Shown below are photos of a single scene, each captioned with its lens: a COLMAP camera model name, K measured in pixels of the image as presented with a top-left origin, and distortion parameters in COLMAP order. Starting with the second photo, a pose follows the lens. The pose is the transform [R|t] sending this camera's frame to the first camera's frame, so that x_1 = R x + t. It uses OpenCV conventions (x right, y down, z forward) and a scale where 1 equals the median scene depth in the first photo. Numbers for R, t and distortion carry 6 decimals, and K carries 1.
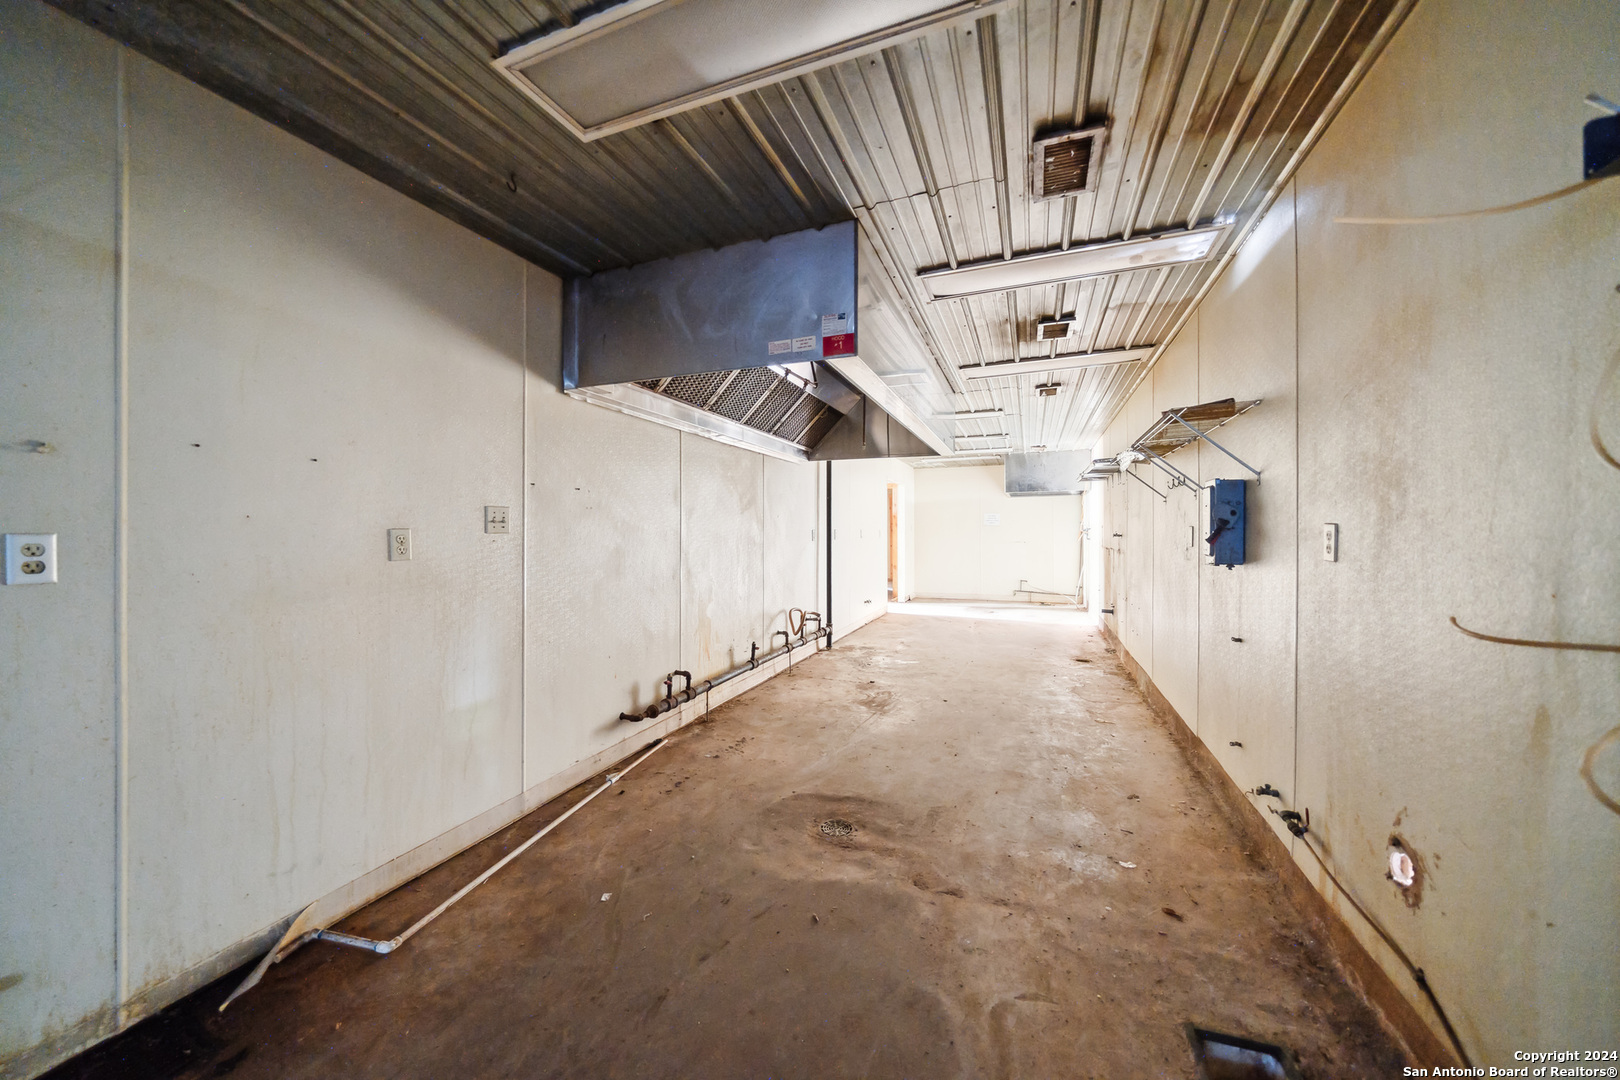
lens RADIAL K [[574.9, 0, 806.4], [0, 574.9, 533.5], [0, 0, 1]] dist [0.002627, 0.000099]
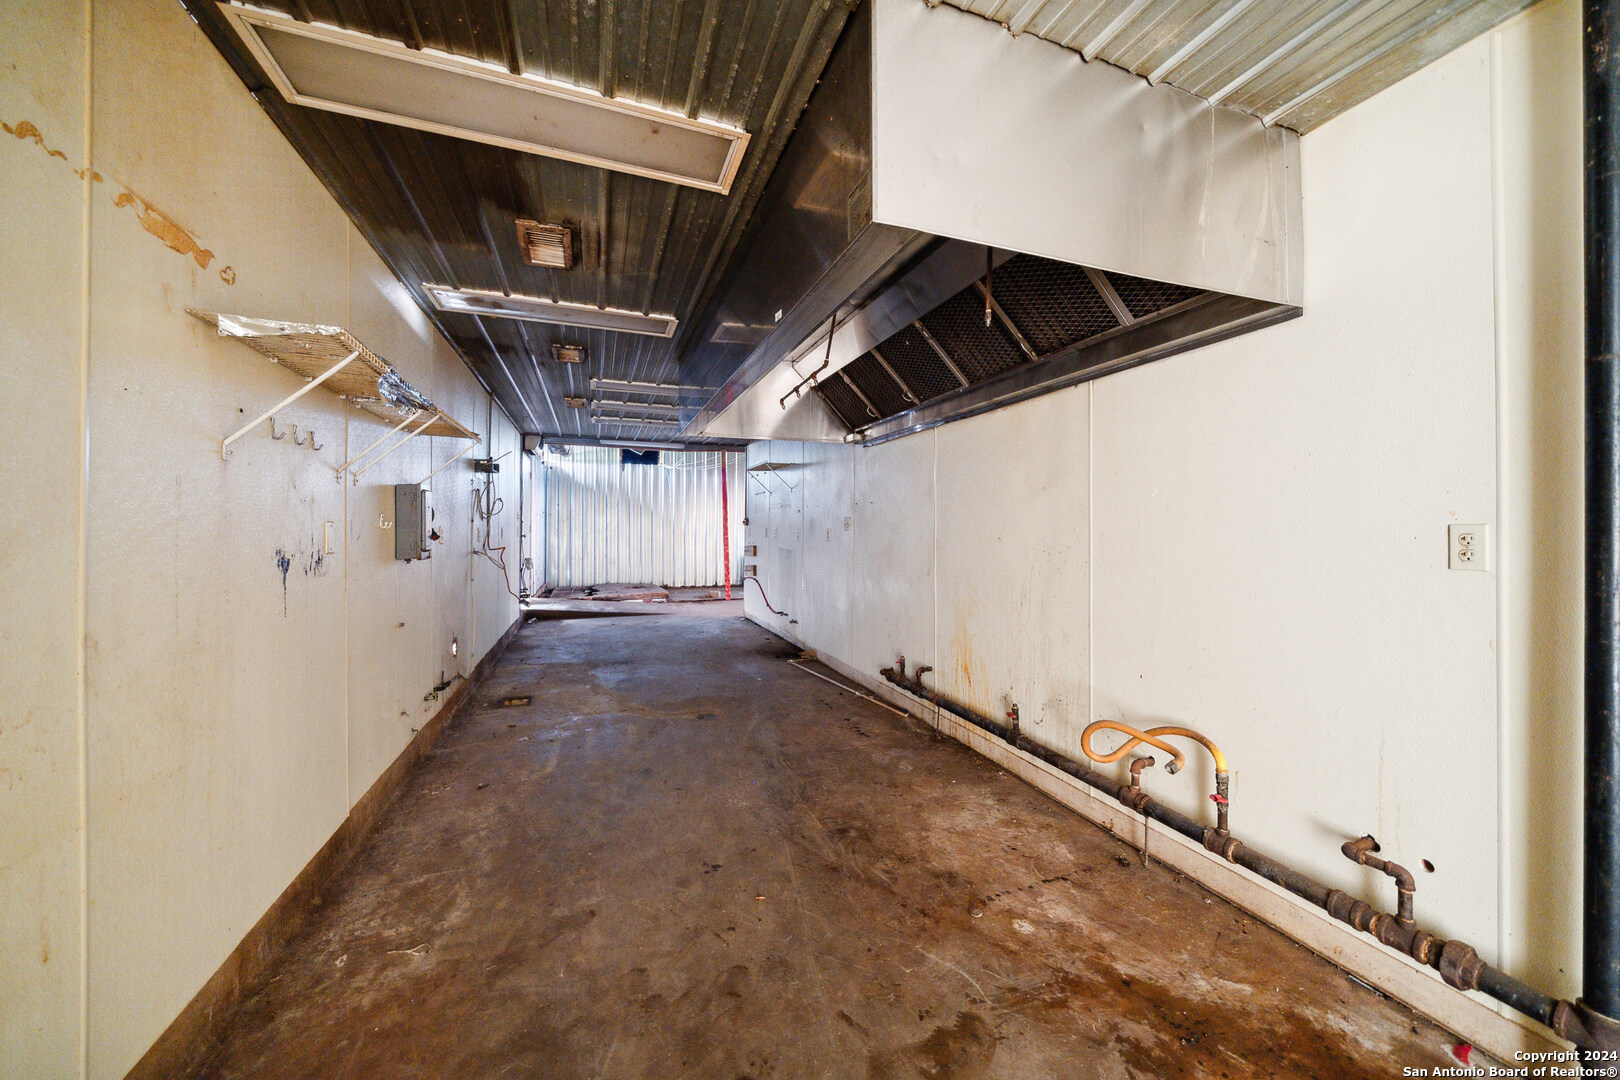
lens RADIAL K [[574.9, 0, 807.6], [0, 574.9, 527.5], [0, 0, 1]] dist [0.002627, 0.000099]
pose [[-0.745034, 0.006164, -0.666998, 0.593672], [0.001669, 0.999971, 0.007376, -0.016130], [0.667025, 0.004382, -0.745023, 1.559461]]
